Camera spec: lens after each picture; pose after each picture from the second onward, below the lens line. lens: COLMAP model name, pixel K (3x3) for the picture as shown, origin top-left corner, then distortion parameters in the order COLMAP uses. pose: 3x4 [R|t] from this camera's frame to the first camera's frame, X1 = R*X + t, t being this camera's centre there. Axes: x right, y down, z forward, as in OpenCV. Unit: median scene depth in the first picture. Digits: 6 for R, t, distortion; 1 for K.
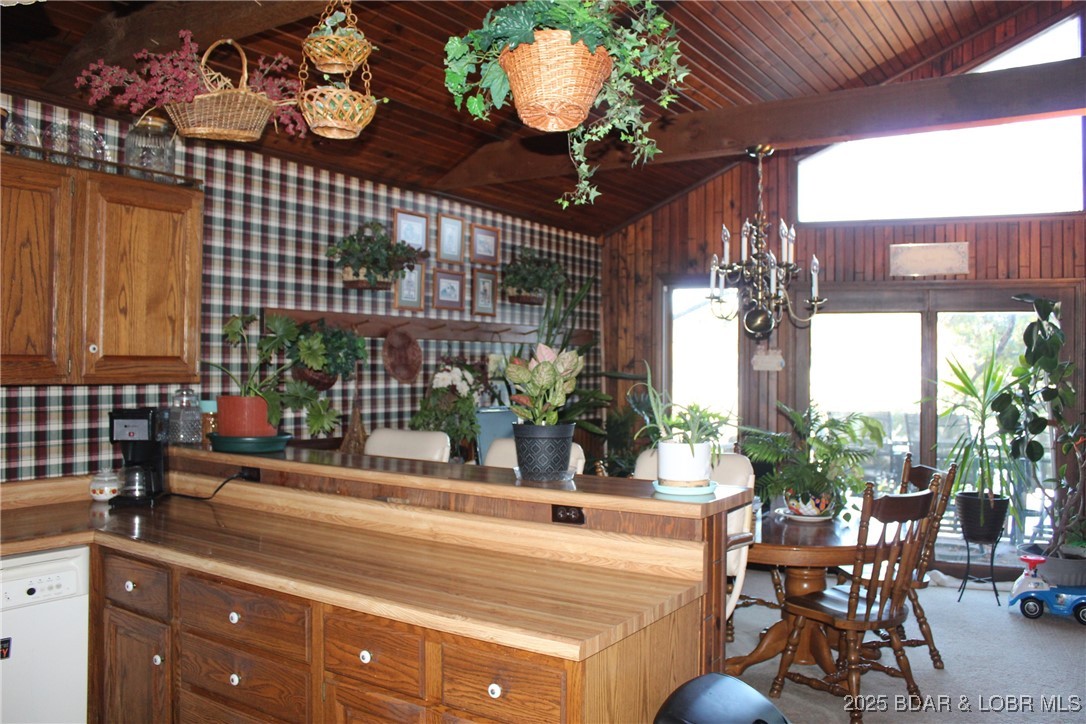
lens RADIAL K [[895.0, 0, 543.0], [0, 895.0, 362.0], [0, 0, 1]] dist [-0.171372, 0.154803]
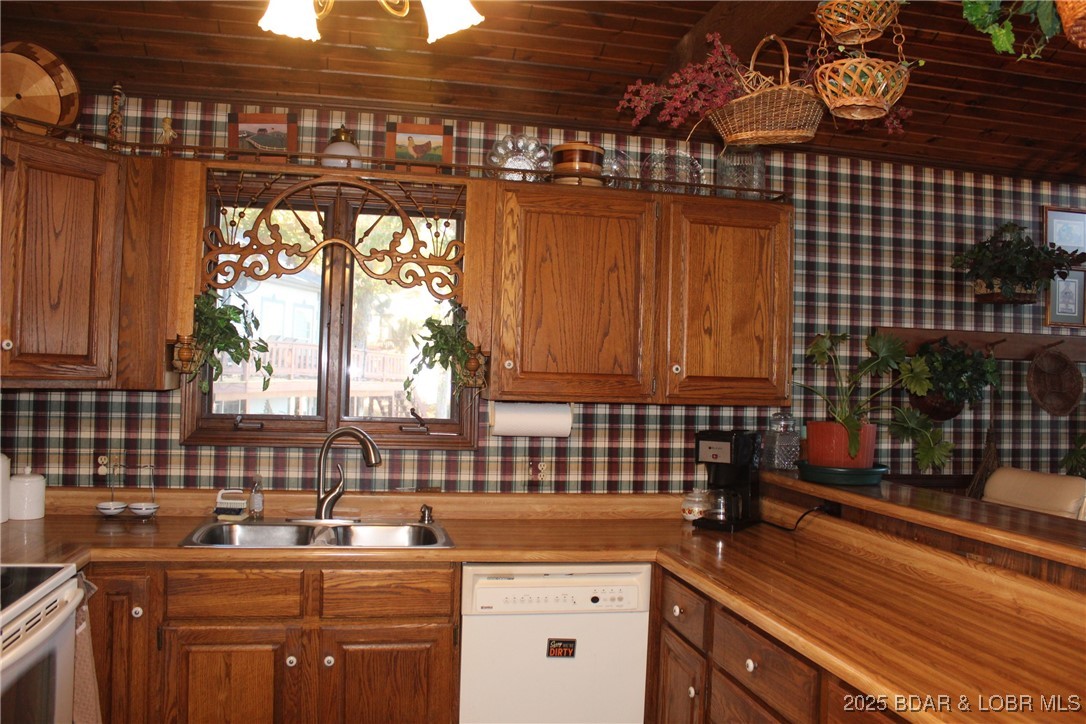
lens RADIAL K [[895.0, 0, 543.0], [0, 895.0, 362.0], [0, 0, 1]] dist [-0.171372, 0.154803]
pose [[0.715779, -0.000613, -0.698327, 0.087607], [-0.019987, 0.999572, -0.021364, 0.001498], [0.698041, 0.029249, 0.715460, 0.135380]]
